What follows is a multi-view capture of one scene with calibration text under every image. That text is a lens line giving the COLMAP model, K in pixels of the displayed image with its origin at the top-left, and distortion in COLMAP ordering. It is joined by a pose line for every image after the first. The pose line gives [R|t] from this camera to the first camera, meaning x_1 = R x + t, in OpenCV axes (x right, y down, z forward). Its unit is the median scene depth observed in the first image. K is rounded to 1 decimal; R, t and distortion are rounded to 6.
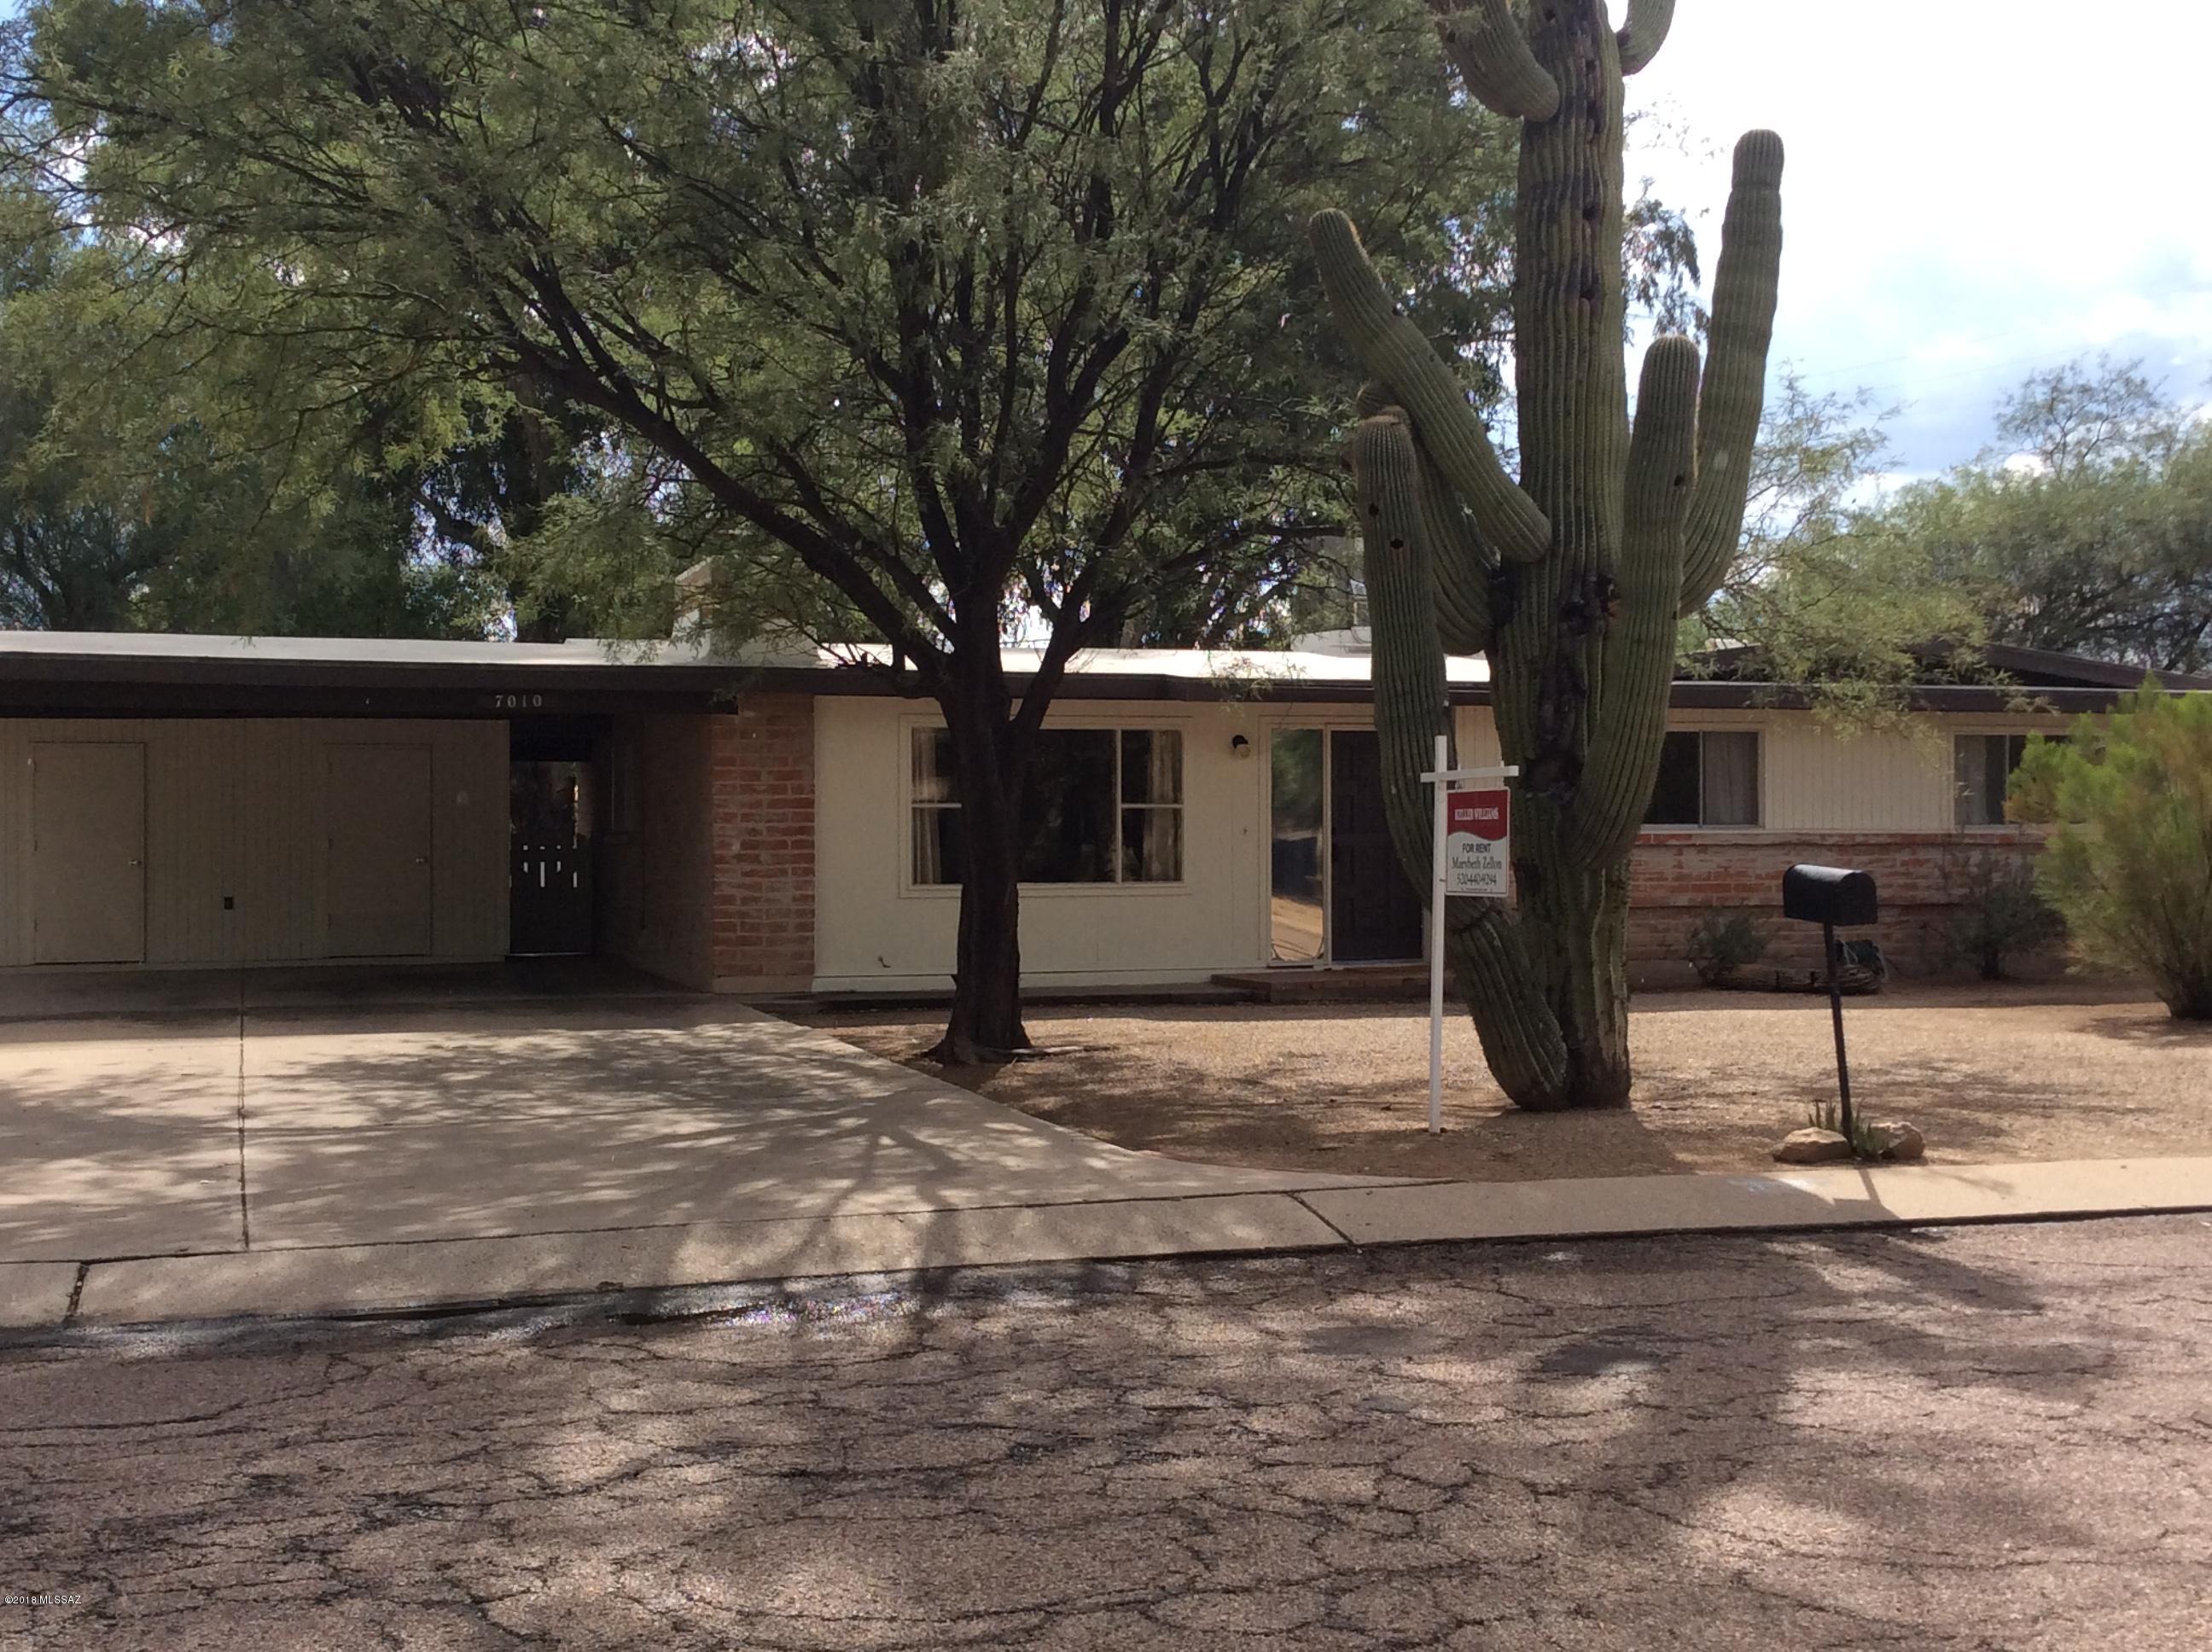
lens RADIAL K [[2589.8, 0, 1100.9], [0, 2589.8, 831.4], [0, 0, 1]] dist [0.073447, 0.000000]
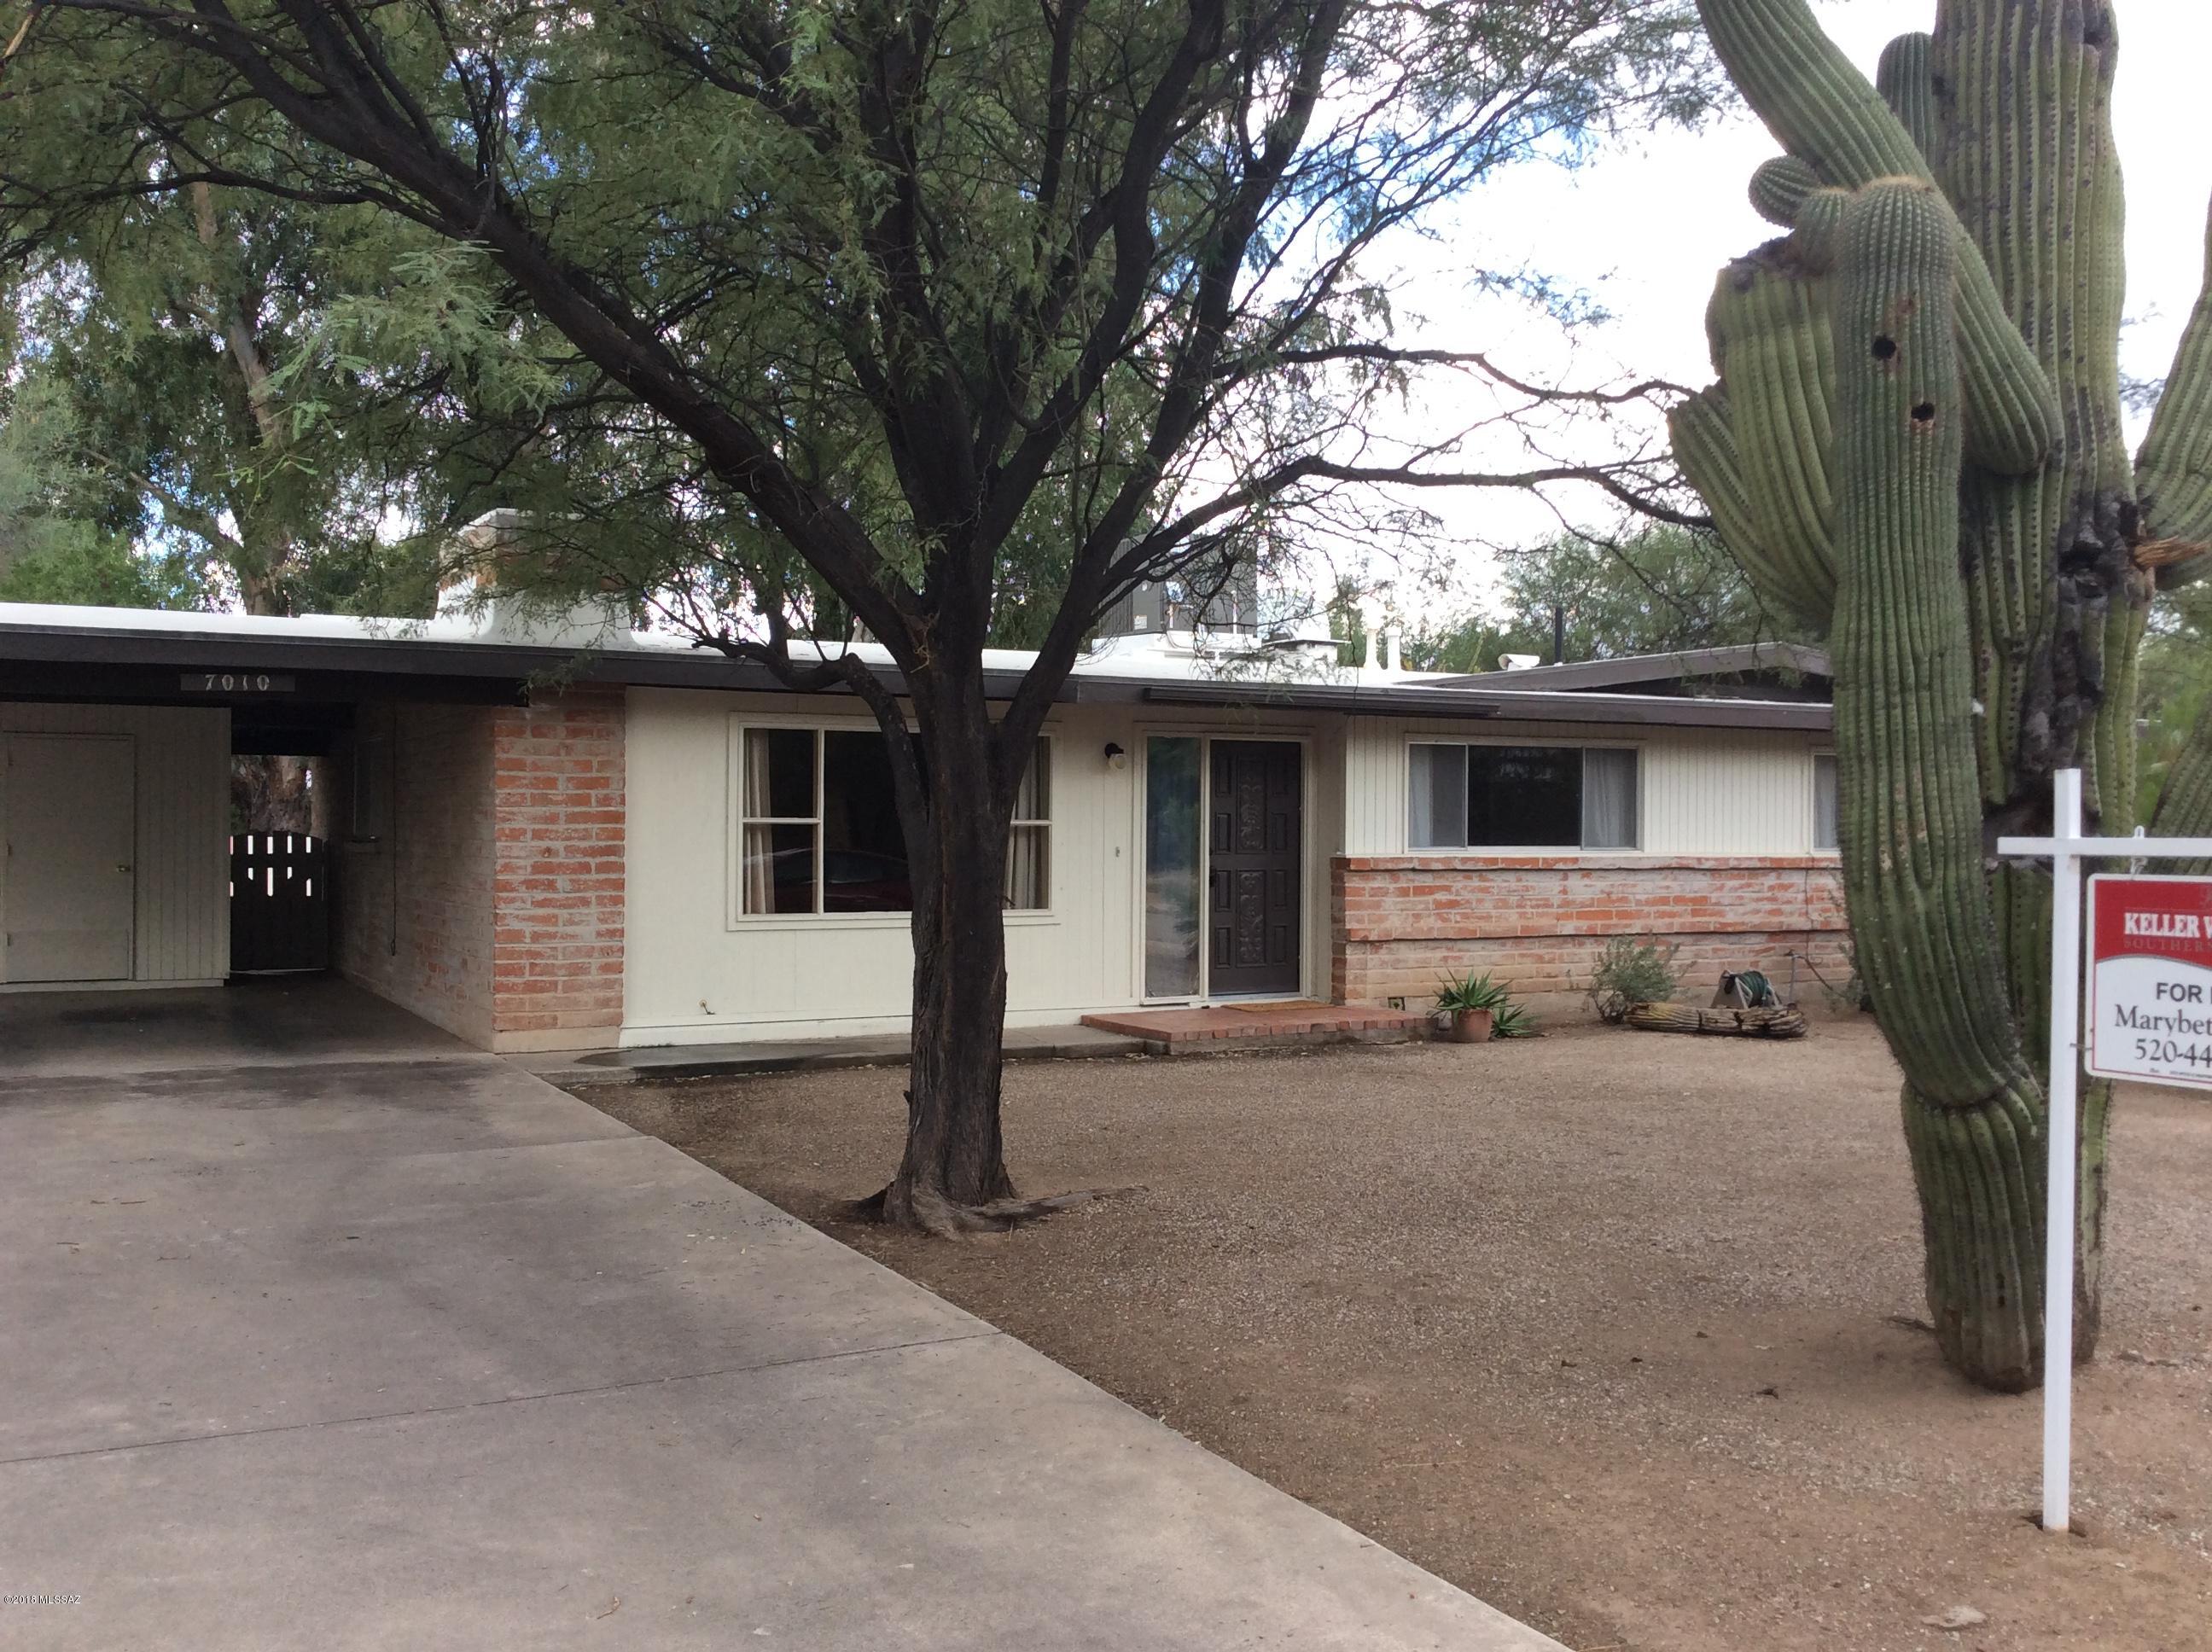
lens RADIAL K [[2028.7, 0, 1119.0], [0, 2028.7, 820.3], [0, 0, 1]] dist [0.096423, -0.176275]
pose [[0.984021, 0.011550, 0.177676, -0.071394], [-0.012329, 0.999919, 0.003278, -0.013832], [-0.177623, -0.005416, 0.984084, 0.339466]]
